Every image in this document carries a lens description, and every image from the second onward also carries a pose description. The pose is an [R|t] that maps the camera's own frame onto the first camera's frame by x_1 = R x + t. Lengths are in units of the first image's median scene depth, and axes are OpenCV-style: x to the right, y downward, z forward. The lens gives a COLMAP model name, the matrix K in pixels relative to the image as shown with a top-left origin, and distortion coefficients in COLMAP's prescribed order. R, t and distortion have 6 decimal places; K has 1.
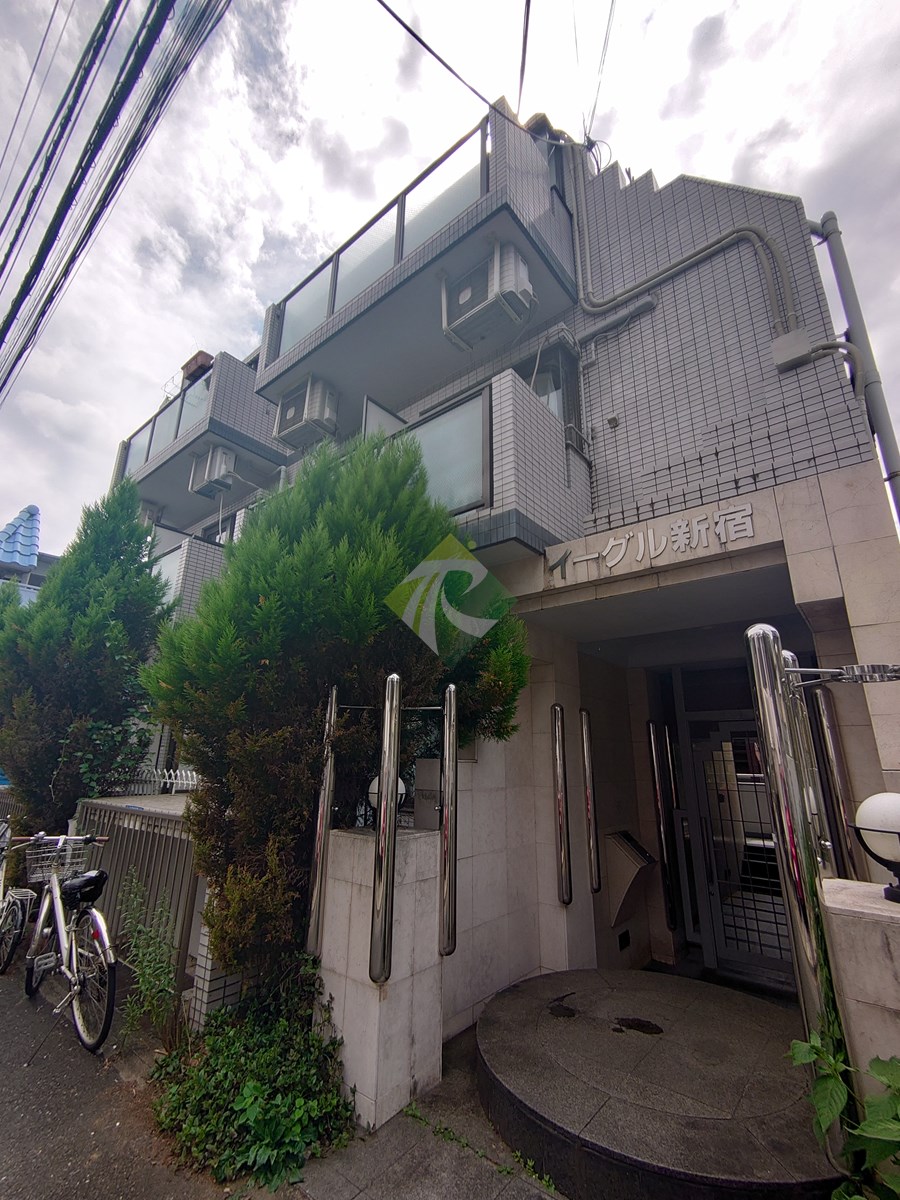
lens RADIAL K [[518.2, 0, 453.8], [0, 518.2, 600.4], [0, 0, 1]] dist [0.003980, -0.000682]
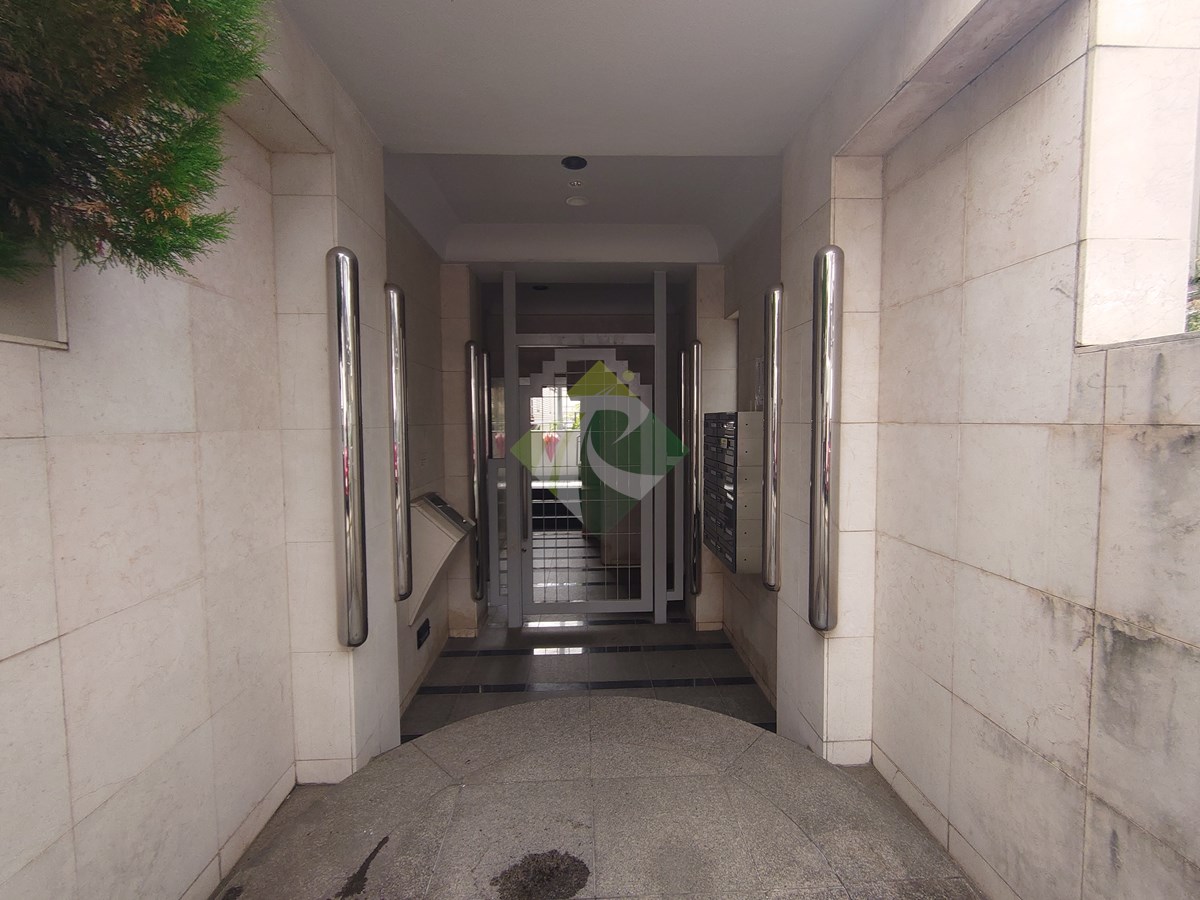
lens RADIAL K [[518.2, 0, 600.0], [0, 518.2, 450.0], [0, 0, 1]] dist [0.003980, -0.000682]
pose [[0.755601, -0.053276, 0.652862, 0.068530], [-0.180563, 0.941131, 0.285778, 0.195569], [-0.629654, -0.333817, 0.701500, 0.500570]]
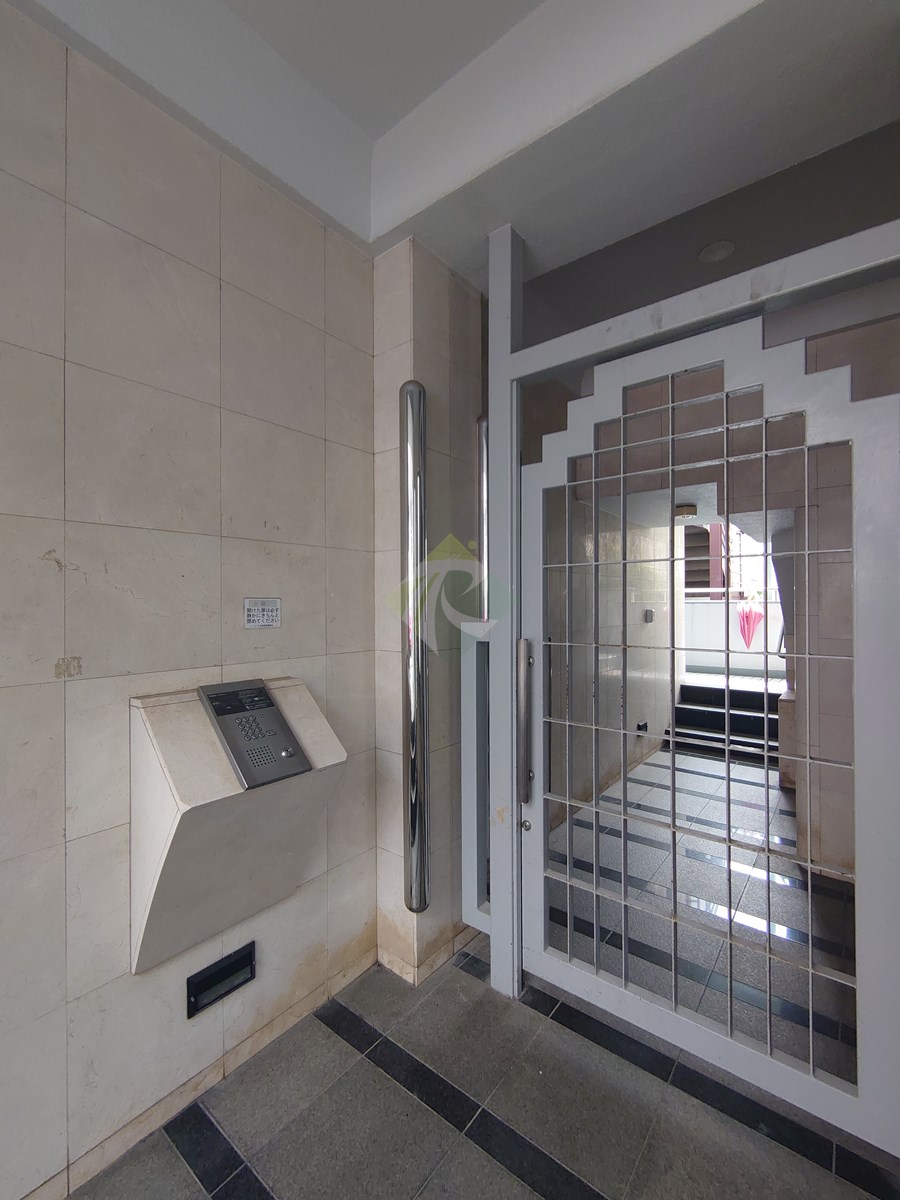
lens RADIAL K [[518.2, 0, 453.8], [0, 518.2, 600.4], [0, 0, 1]] dist [0.003980, -0.000682]
pose [[0.999648, -0.015618, 0.021439, 0.557038], [0.008897, 0.958877, 0.283681, 0.384672], [-0.024988, -0.283391, 0.958679, 0.872432]]
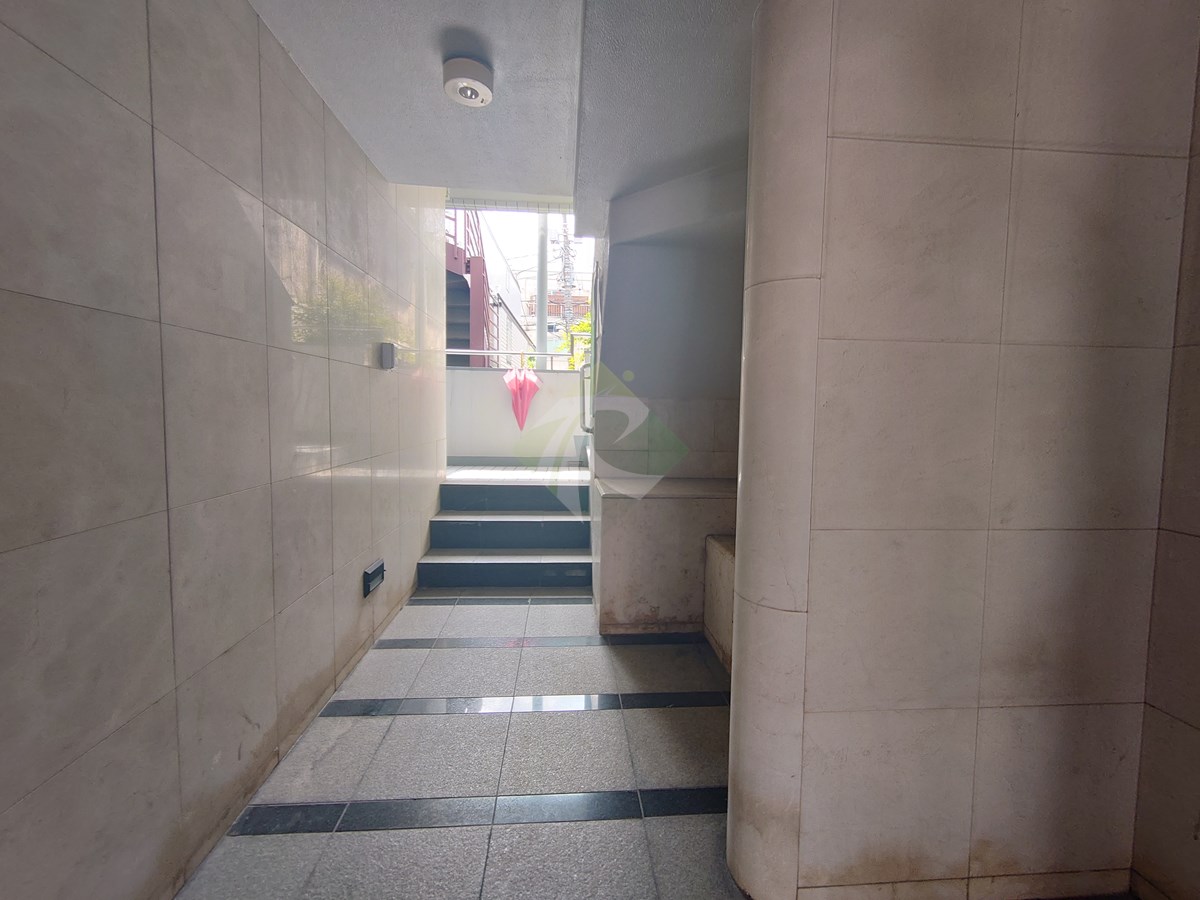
lens RADIAL K [[518.2, 0, 600.0], [0, 518.2, 450.0], [0, 0, 1]] dist [0.003980, -0.000682]
pose [[0.724801, -0.053773, 0.686857, 0.808641], [-0.210319, 0.932091, 0.294910, 0.653589], [-0.656071, -0.358211, 0.664271, 1.431439]]
